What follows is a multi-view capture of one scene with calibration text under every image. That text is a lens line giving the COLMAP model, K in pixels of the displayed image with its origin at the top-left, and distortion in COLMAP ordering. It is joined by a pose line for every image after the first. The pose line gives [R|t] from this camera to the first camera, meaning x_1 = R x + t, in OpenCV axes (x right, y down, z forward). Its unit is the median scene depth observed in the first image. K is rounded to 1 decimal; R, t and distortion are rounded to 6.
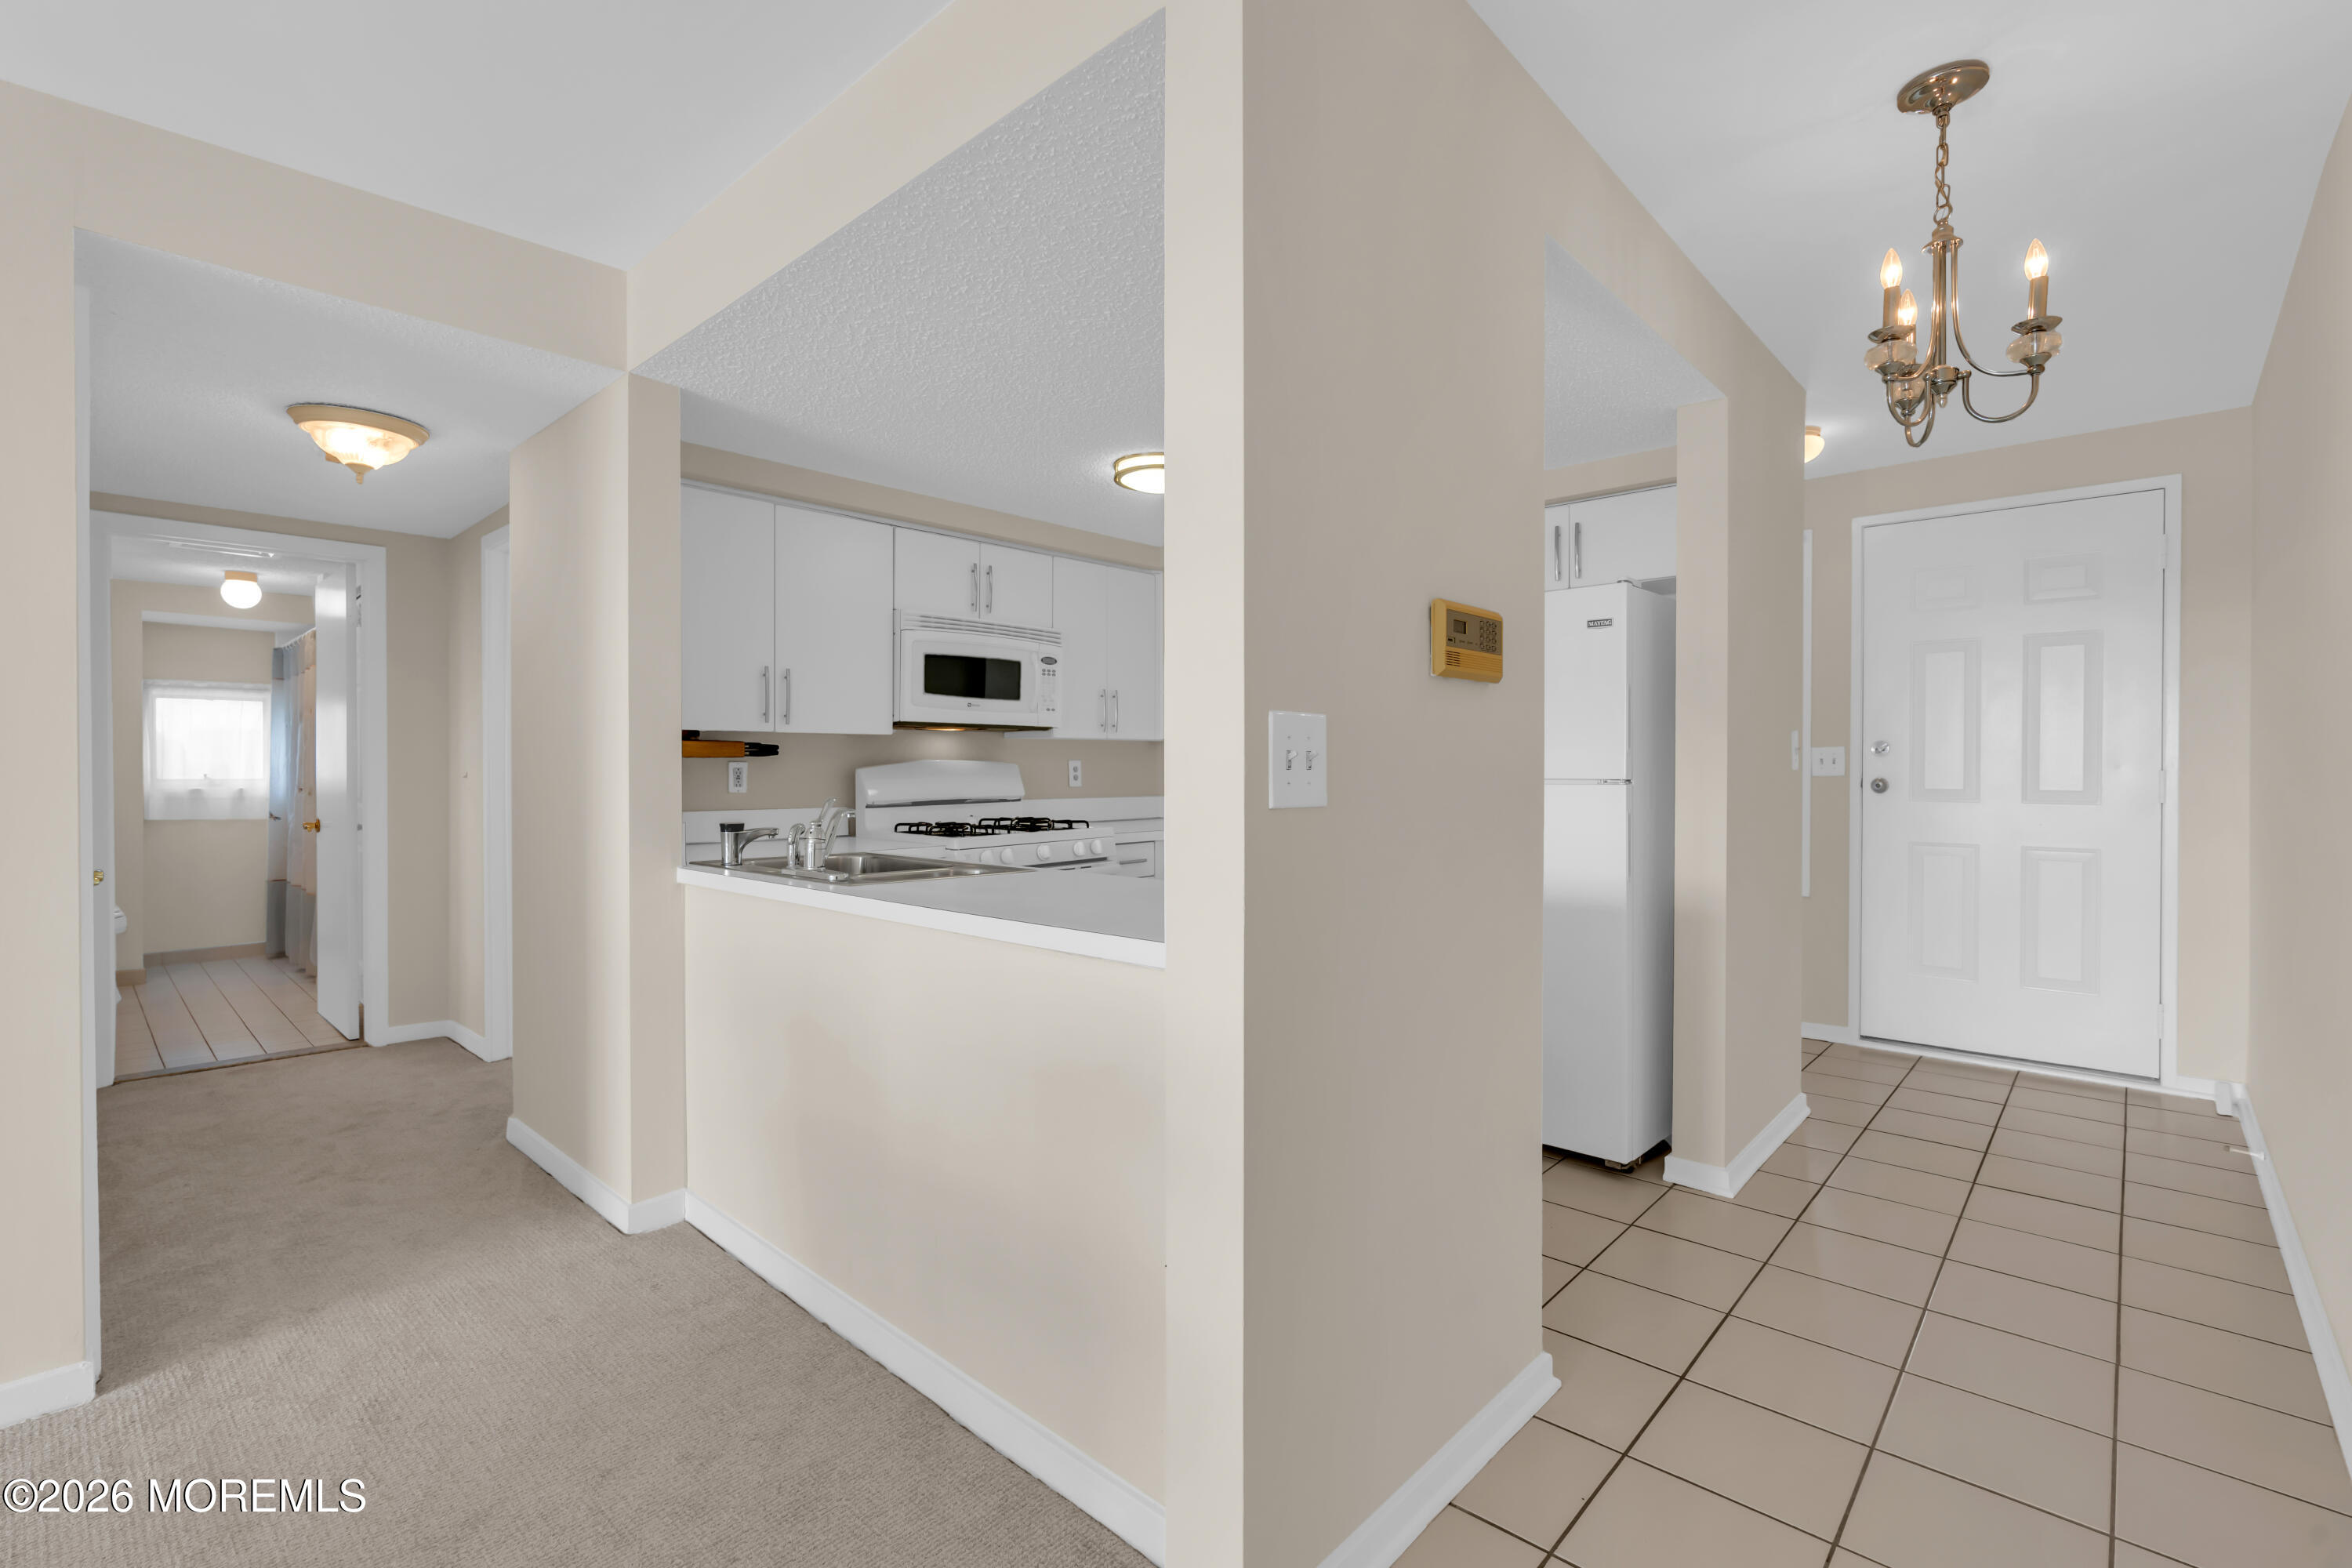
lens RADIAL K [[1043.7, 0, 1175.7], [0, 1043.7, 775.6], [0, 0, 1]] dist [-0.002956, -0.000146]
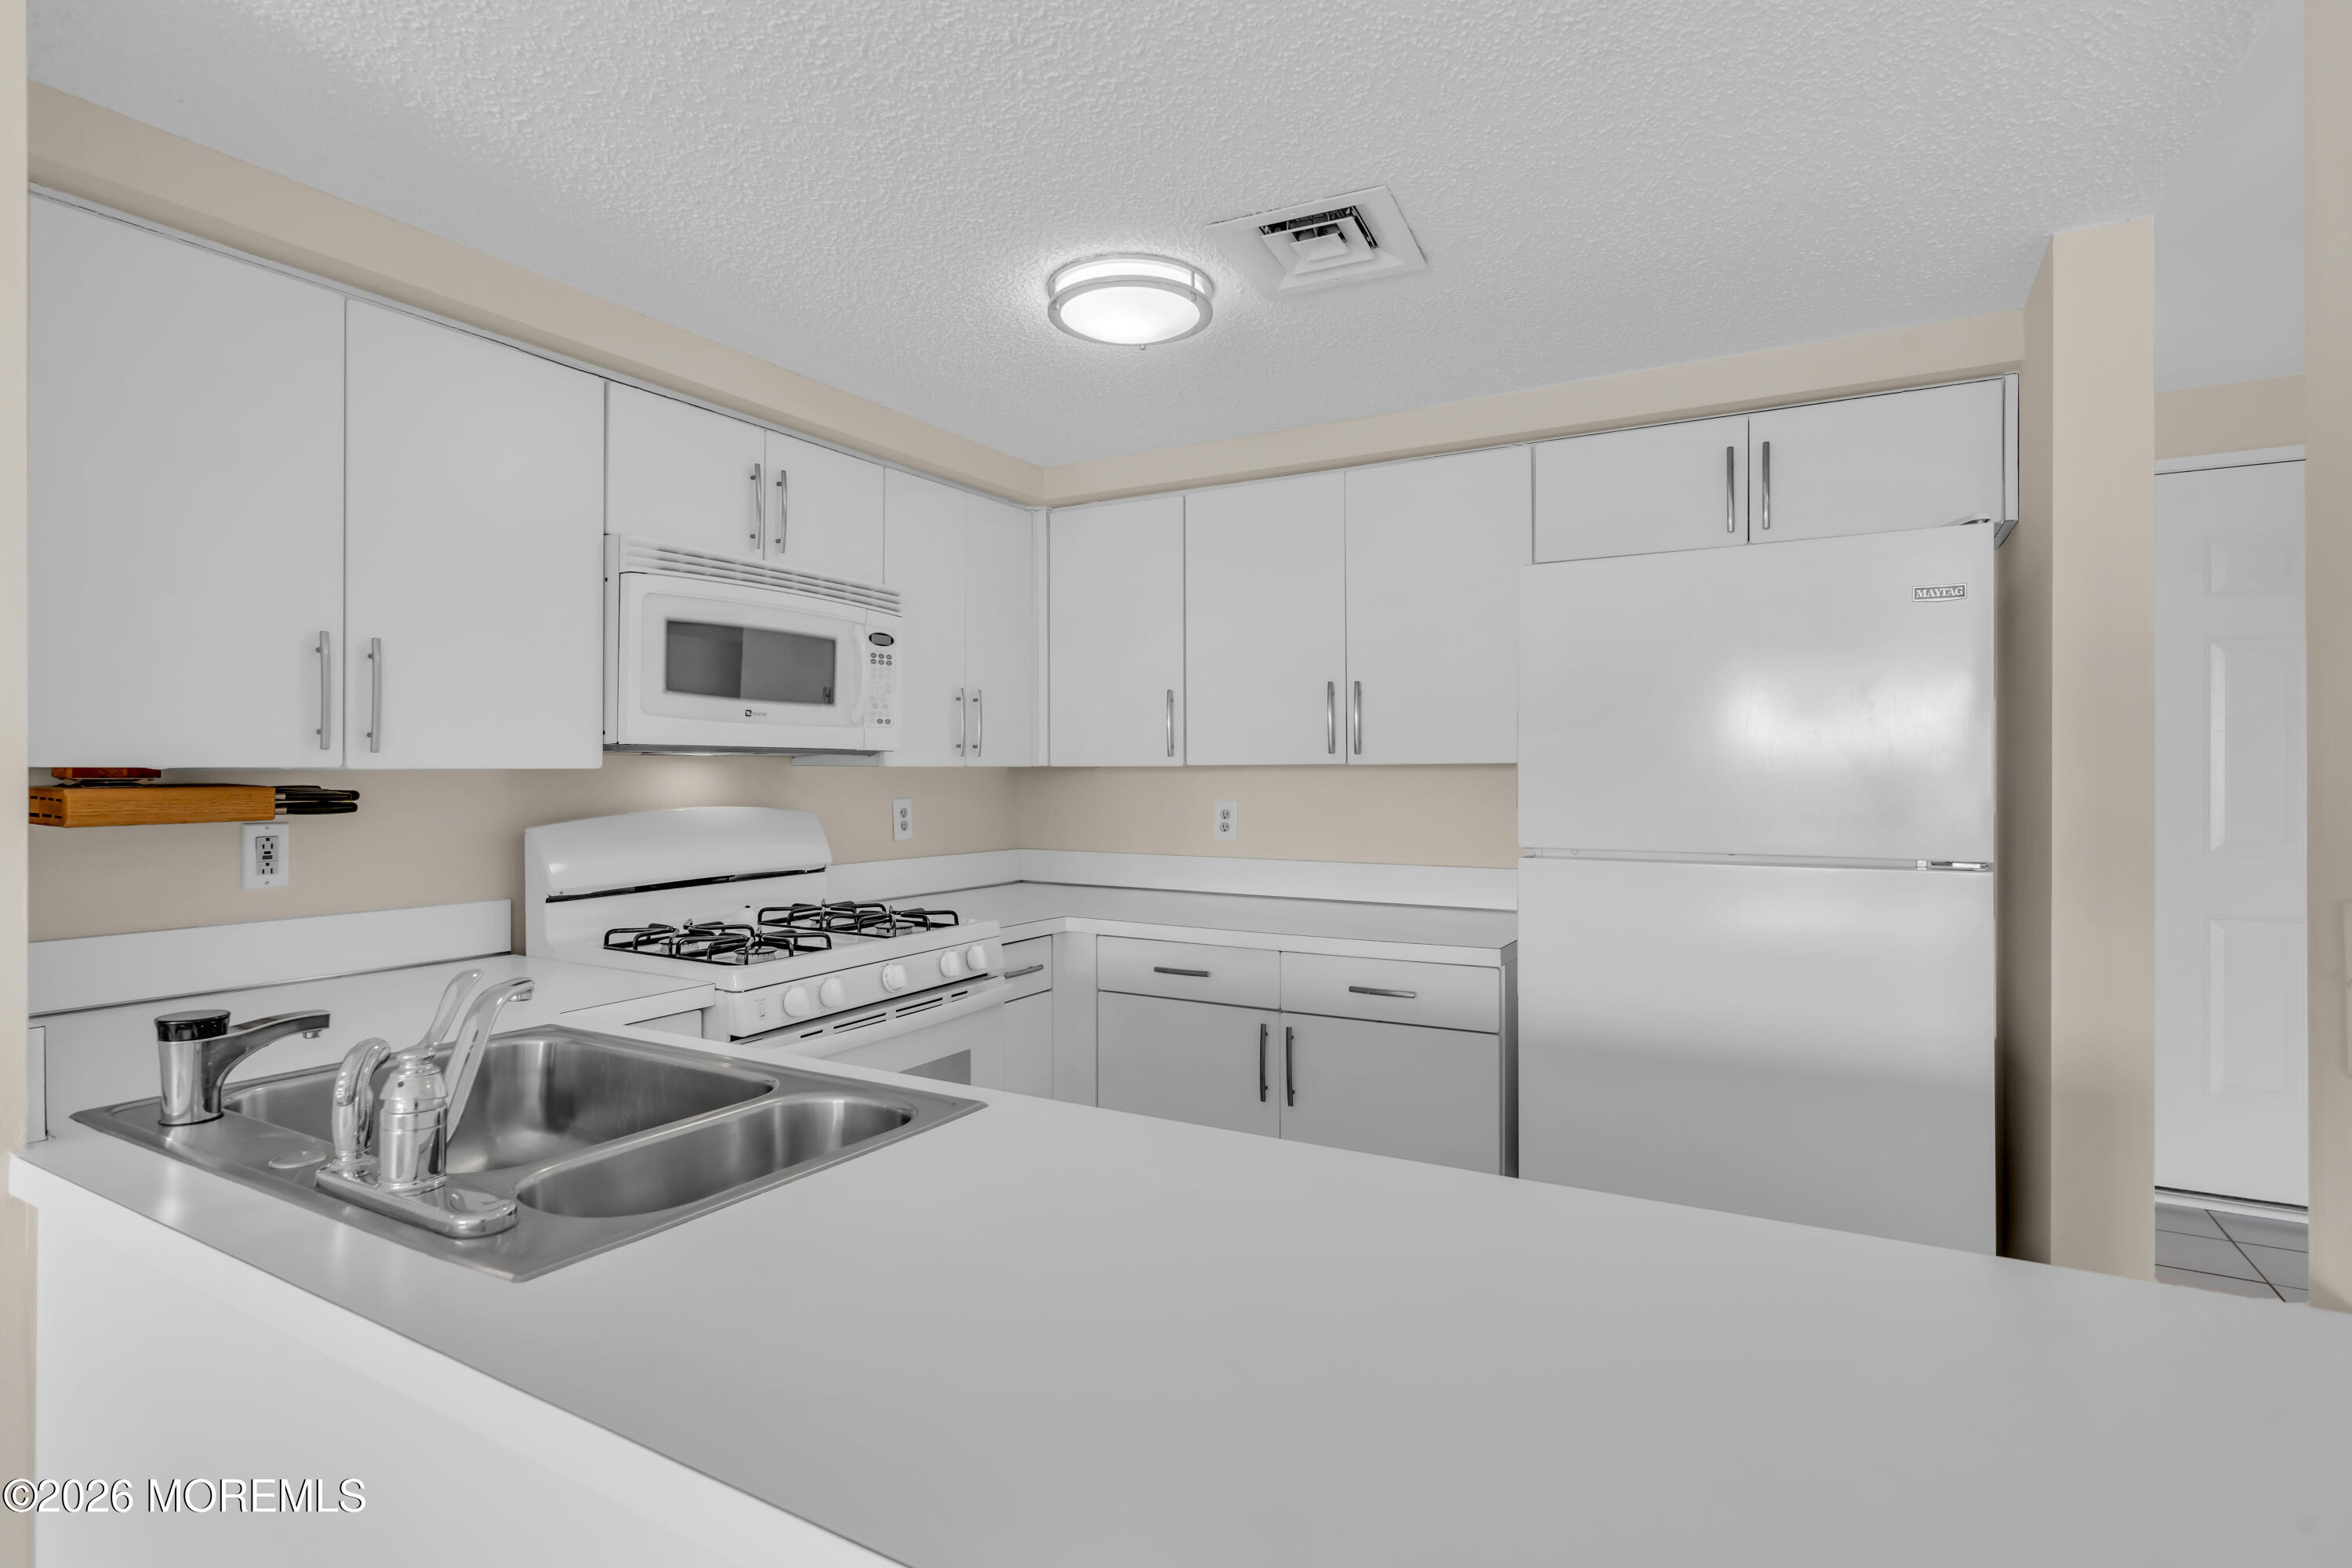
lens RADIAL K [[1153.7, 0, 1170.8], [0, 1153.7, 772.7], [0, 0, 1]] dist [-0.000917, 0.000240]
pose [[0.975624, -0.000221, 0.219450, -0.111177], [0.002110, 0.999963, -0.008375, -0.029870], [-0.219440, 0.008634, 0.975588, 0.341938]]
